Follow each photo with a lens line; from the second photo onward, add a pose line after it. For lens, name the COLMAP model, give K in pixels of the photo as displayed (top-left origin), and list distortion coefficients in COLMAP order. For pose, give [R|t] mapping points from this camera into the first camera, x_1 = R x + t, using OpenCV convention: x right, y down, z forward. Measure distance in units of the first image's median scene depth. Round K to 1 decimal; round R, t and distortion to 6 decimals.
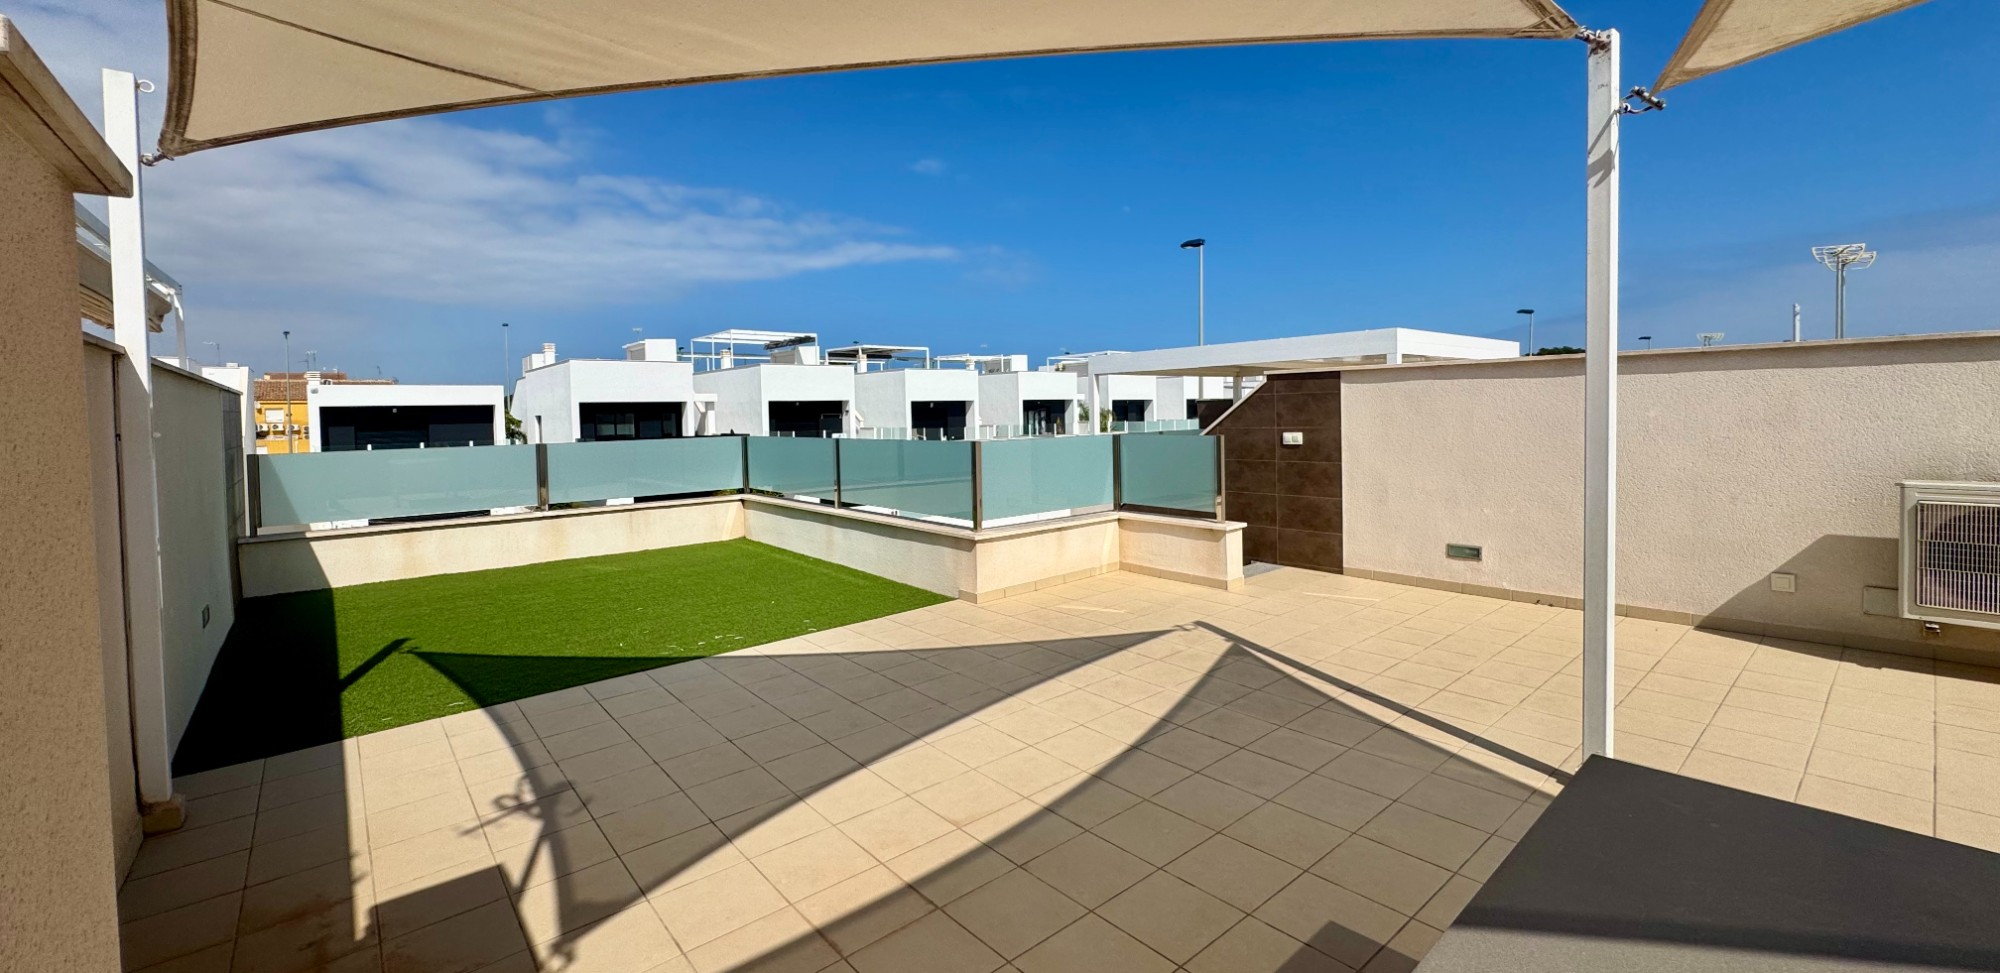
lens RADIAL K [[792.8, 0, 997.2], [0, 792.8, 430.6], [0, 0, 1]] dist [0.001570, 0.000165]
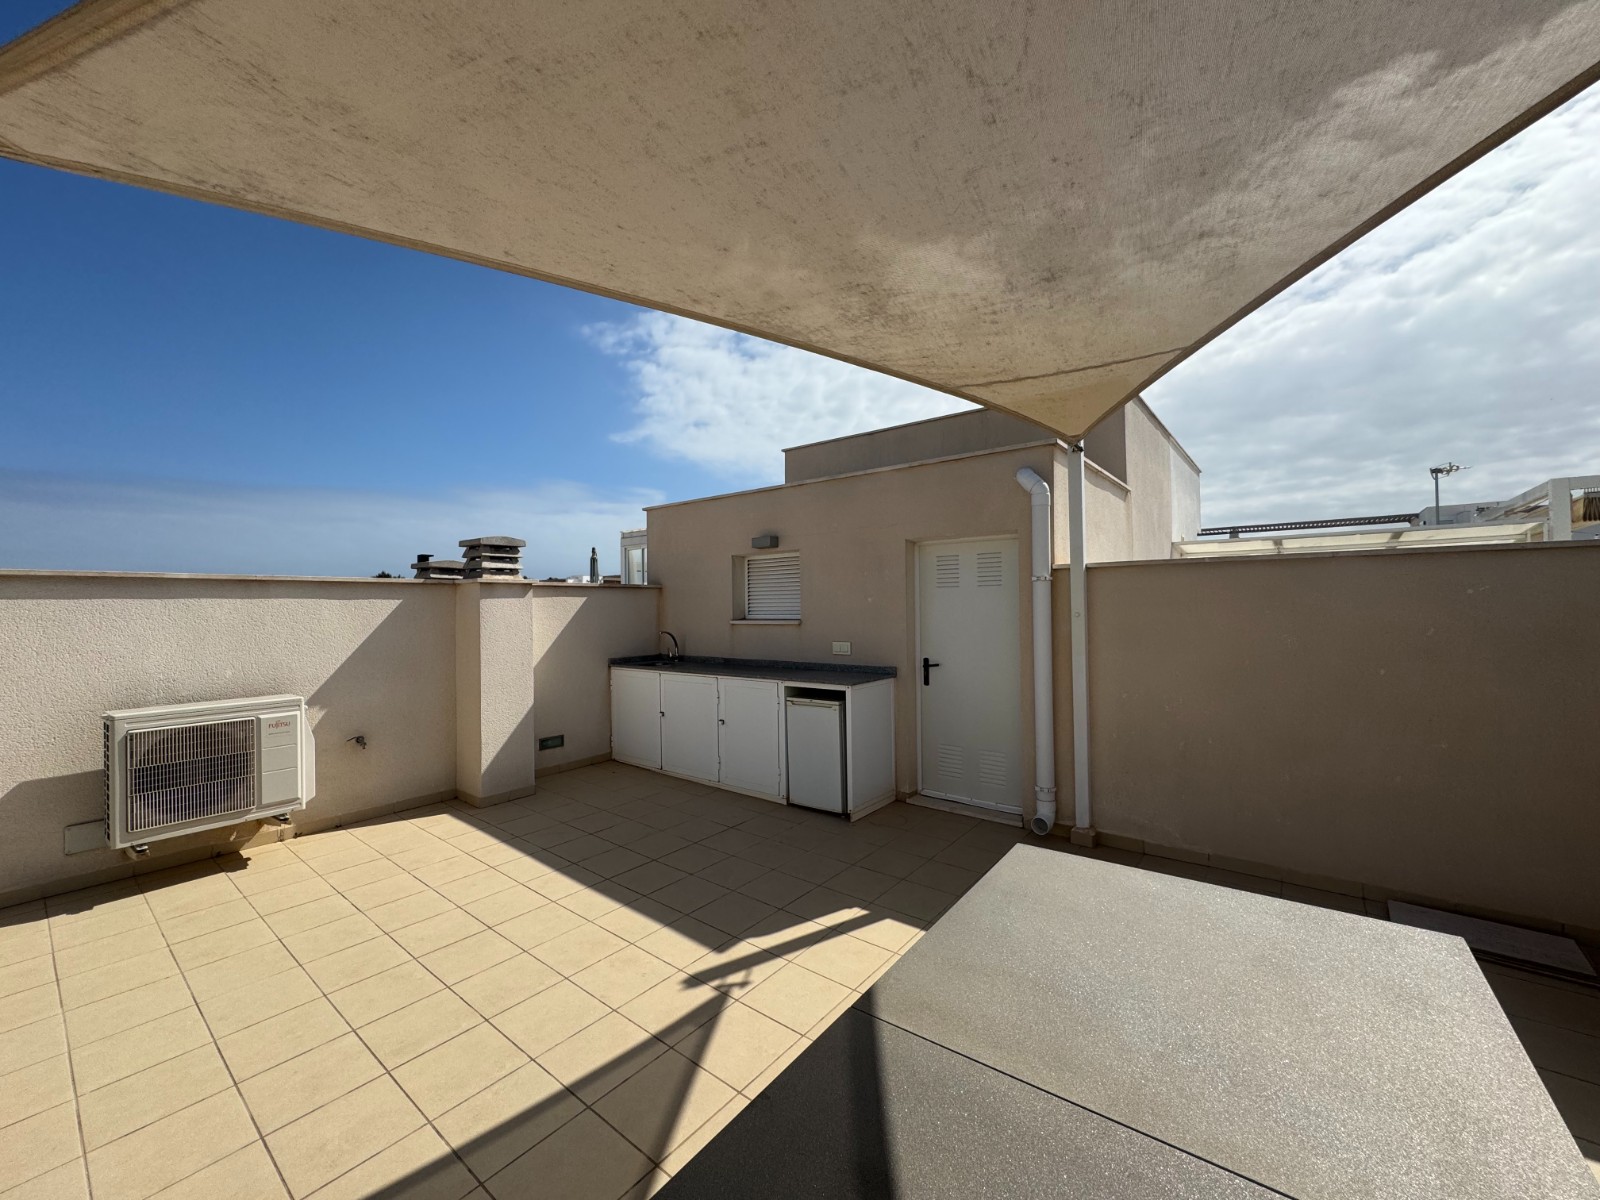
lens RADIAL K [[628.8, 0, 804.0], [0, 628.8, 604.8], [0, 0, 1]] dist [-0.003117, -0.000484]
pose [[-0.209168, 0.027456, 0.977494, 0.168200], [0.041005, 0.998973, -0.019285, -0.024724], [-0.977020, 0.036049, -0.210079, 0.299359]]
